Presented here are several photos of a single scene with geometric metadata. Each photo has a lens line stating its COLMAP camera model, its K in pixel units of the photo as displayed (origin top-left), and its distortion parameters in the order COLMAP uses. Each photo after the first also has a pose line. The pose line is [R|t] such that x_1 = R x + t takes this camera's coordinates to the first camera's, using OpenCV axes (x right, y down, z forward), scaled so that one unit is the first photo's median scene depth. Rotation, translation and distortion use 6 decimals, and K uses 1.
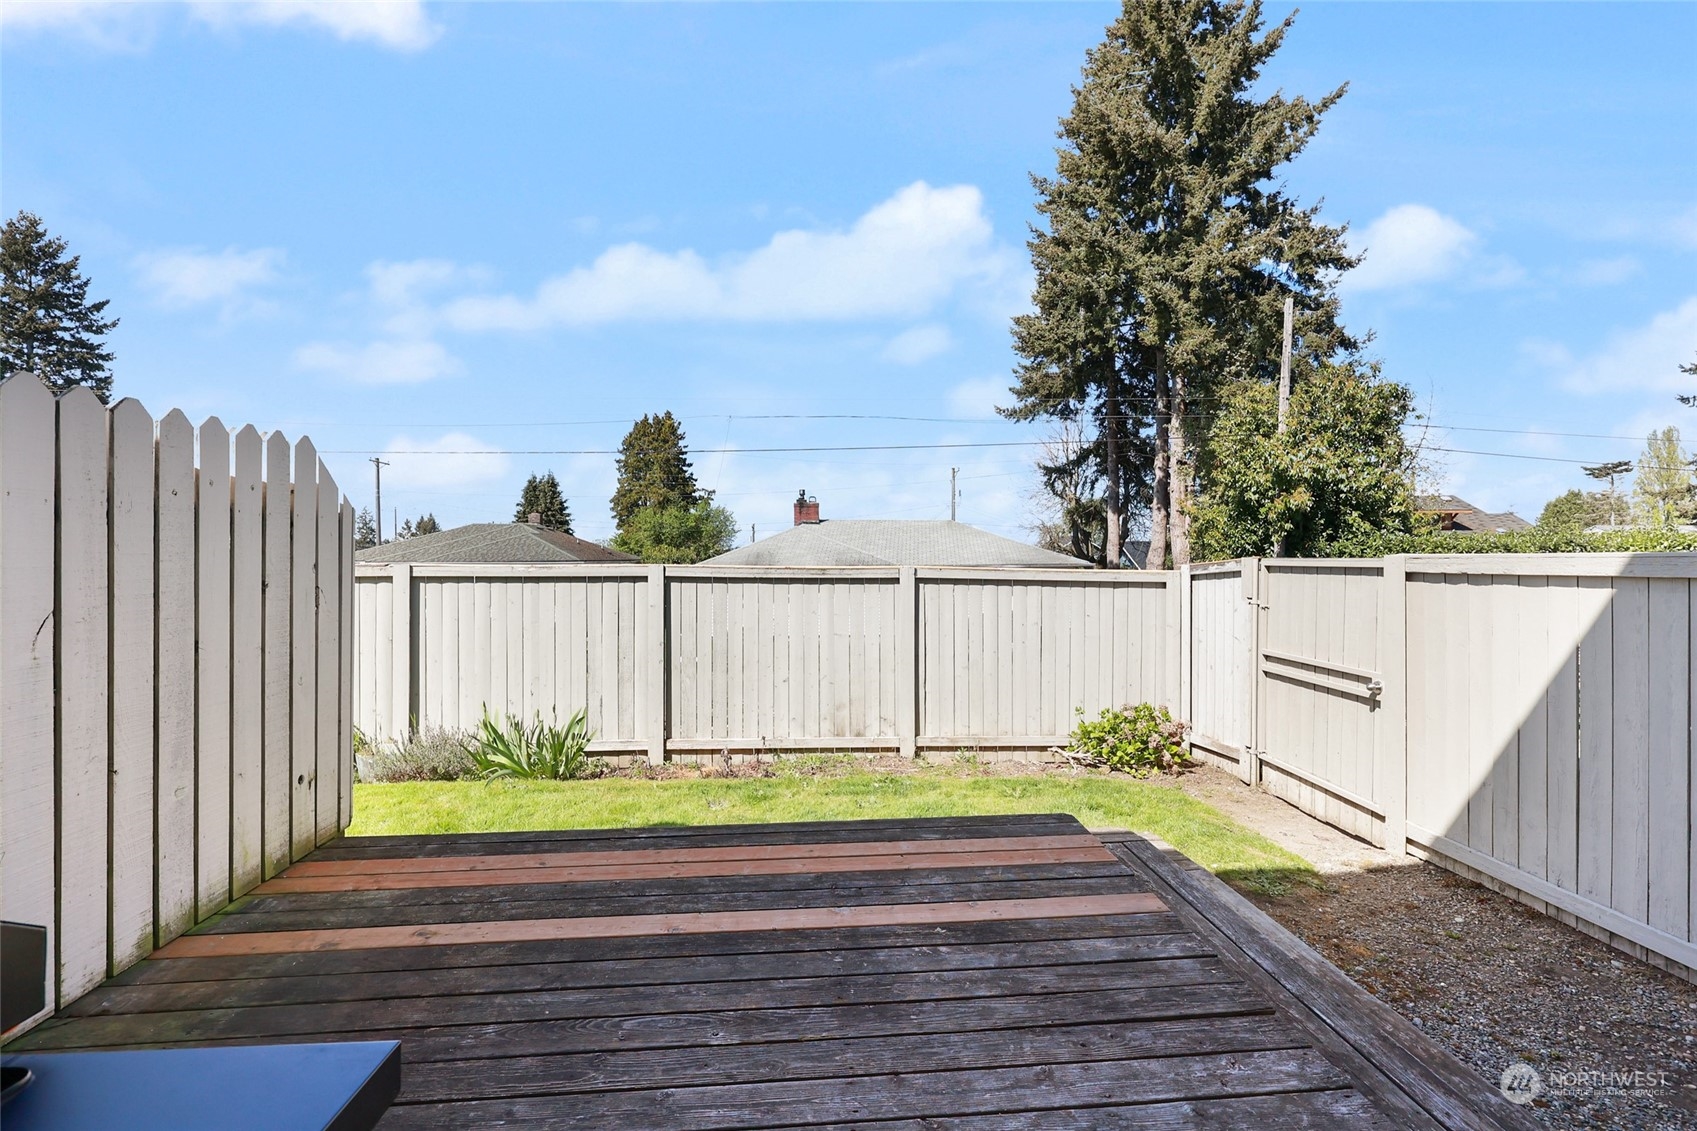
lens RADIAL K [[722.1, 0, 851.9], [0, 722.1, 555.8], [0, 0, 1]] dist [-0.000152, 0.000121]
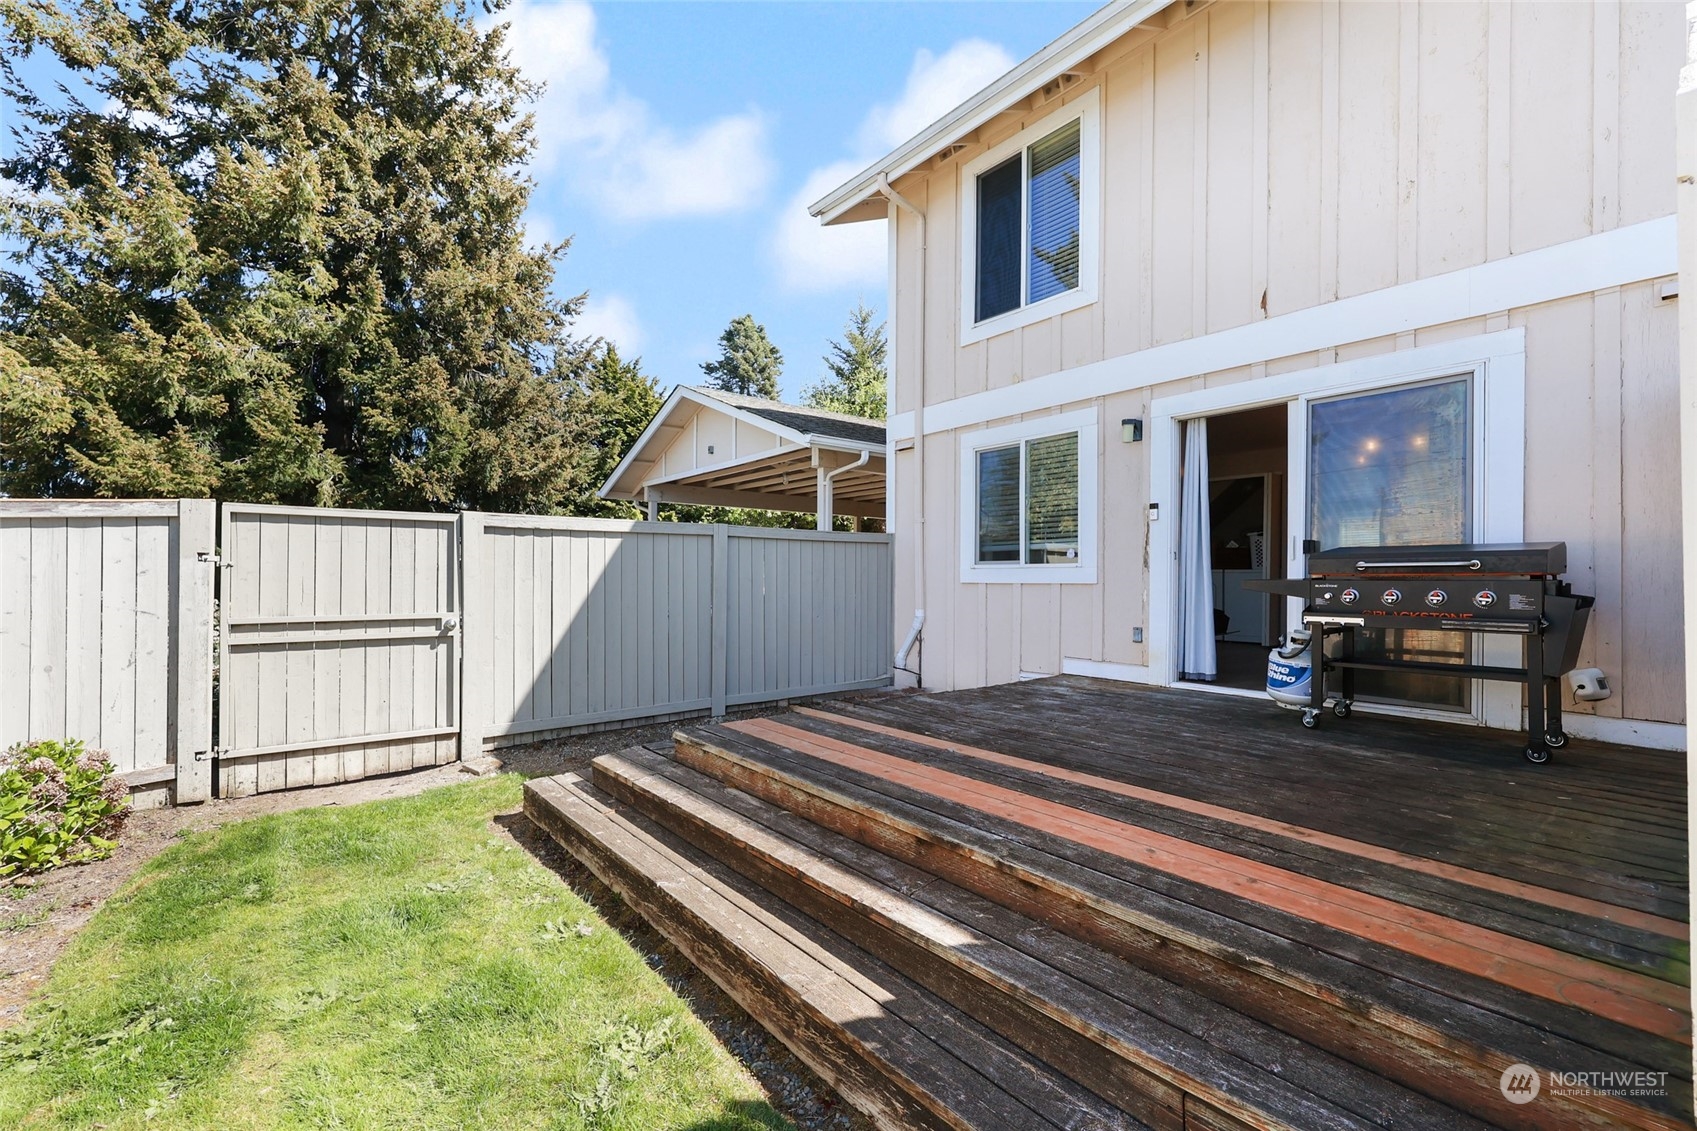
lens RADIAL K [[701.5, 0, 849.8], [0, 701.5, 579.0], [0, 0, 1]] dist [-0.008253, -0.000052]
pose [[-0.573068, 0.000827, 0.819508, -0.776963], [-0.001611, 0.999996, -0.002135, 0.153079], [-0.819507, -0.002543, -0.573064, 1.547055]]
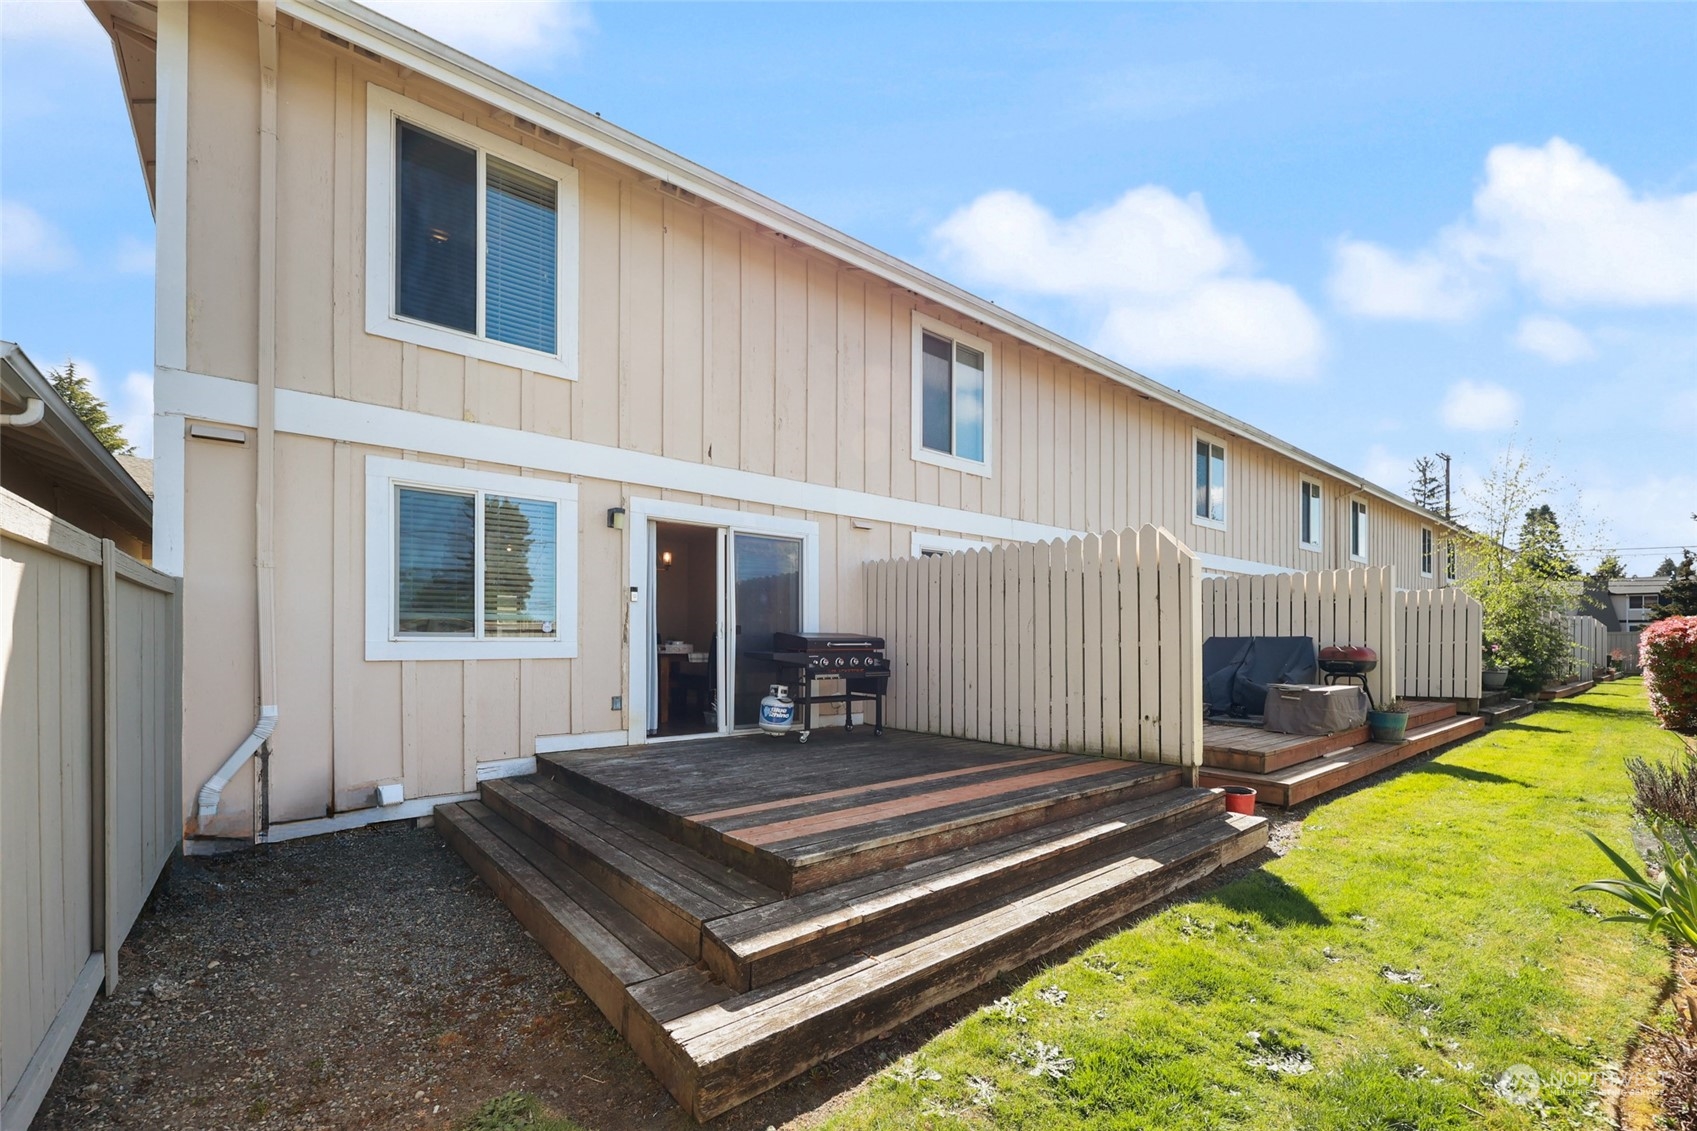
lens RADIAL K [[705.2, 0, 846.9], [0, 705.2, 641.7], [0, 0, 1]] dist [-0.000538, 0.000083]
pose [[-0.819758, 0.000297, -0.572710, 0.801274], [0.000231, 1.000000, 0.000187, 0.117441], [0.572710, 0.000021, -0.819758, 1.916043]]
